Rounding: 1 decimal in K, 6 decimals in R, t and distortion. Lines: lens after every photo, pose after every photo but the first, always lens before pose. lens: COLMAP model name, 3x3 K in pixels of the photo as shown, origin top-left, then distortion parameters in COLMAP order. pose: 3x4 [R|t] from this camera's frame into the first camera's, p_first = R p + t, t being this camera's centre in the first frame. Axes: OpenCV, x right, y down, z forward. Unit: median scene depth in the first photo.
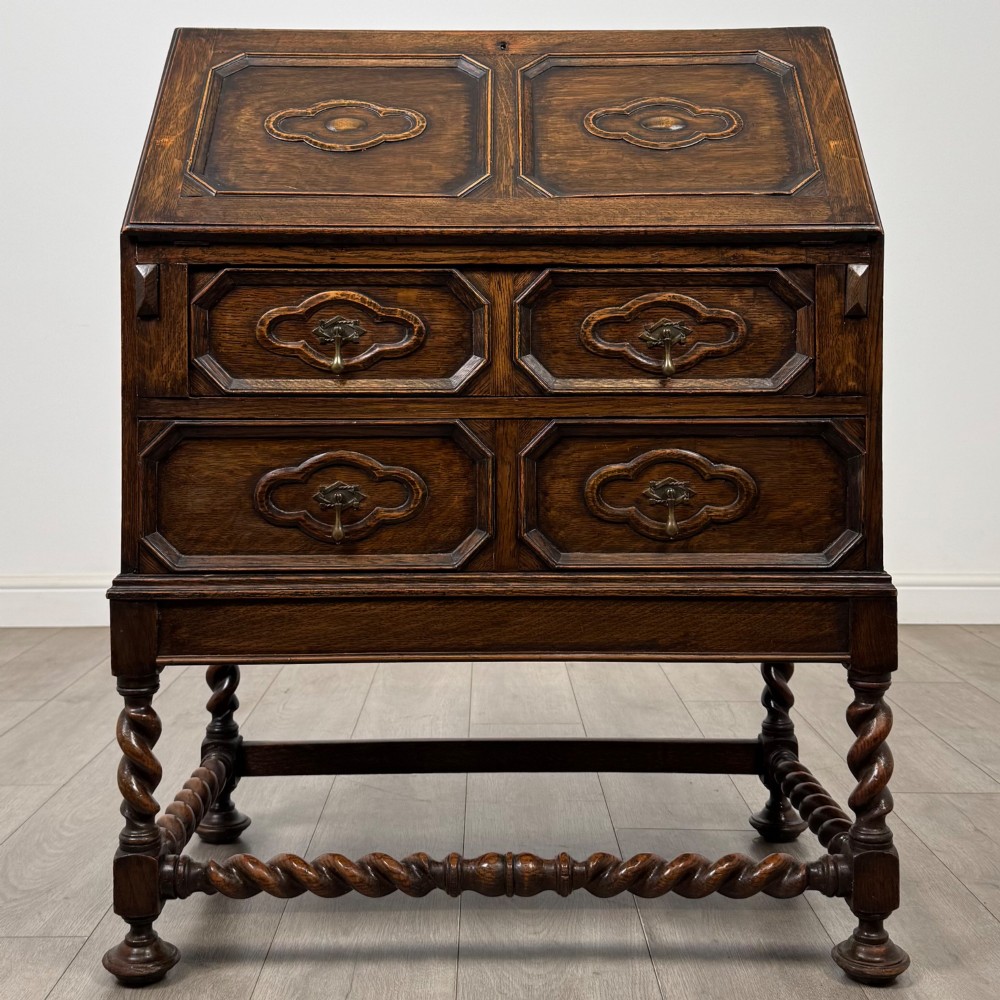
lens RADIAL K [[1387.3, 0, 511.6], [0, 1387.3, 417.7], [0, 0, 1]] dist [0.188438, -0.383473]
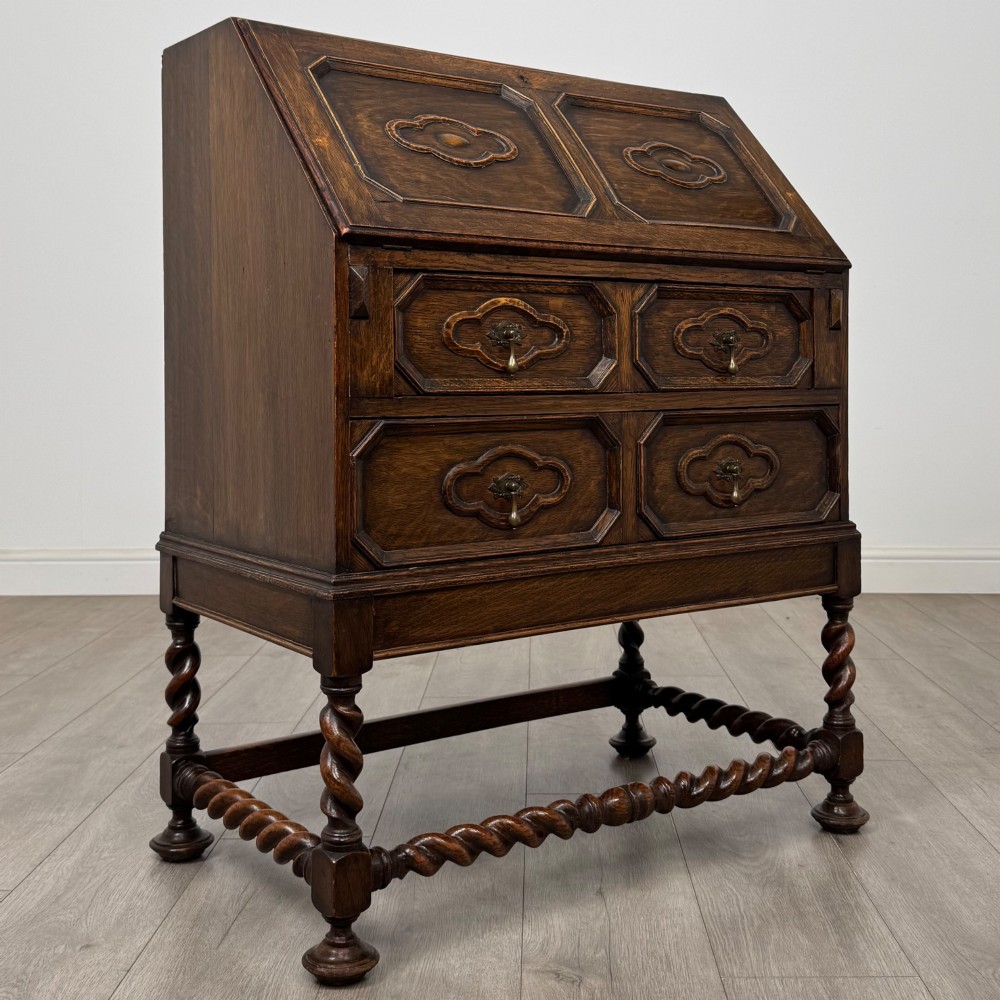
lens RADIAL K [[1326.9, 0, 562.1], [0, 1326.9, 402.3], [0, 0, 1]] dist [0.142895, 0.042084]
pose [[0.808156, -0.015731, 0.588758, -0.701496], [0.016407, 0.999857, 0.004194, -0.012662], [-0.588740, 0.006271, 0.808298, 0.135116]]
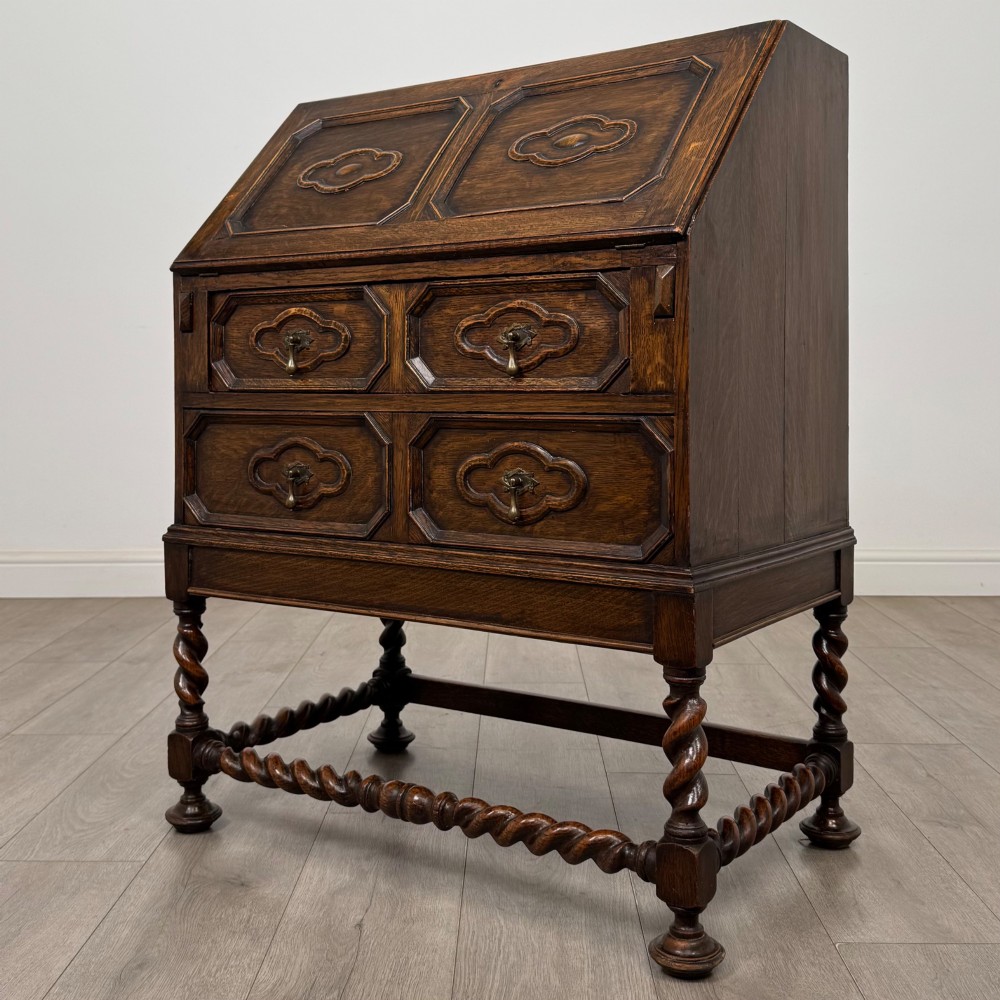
lens RADIAL K [[1283.5, 0, 502.6], [0, 1283.5, 416.0], [0, 0, 1]] dist [0.142227, 0.002322]
pose [[0.818227, 0.015246, -0.574693, 0.687009], [-0.011207, 0.999881, 0.010570, -0.008512], [0.574785, -0.002208, 0.818301, 0.164631]]
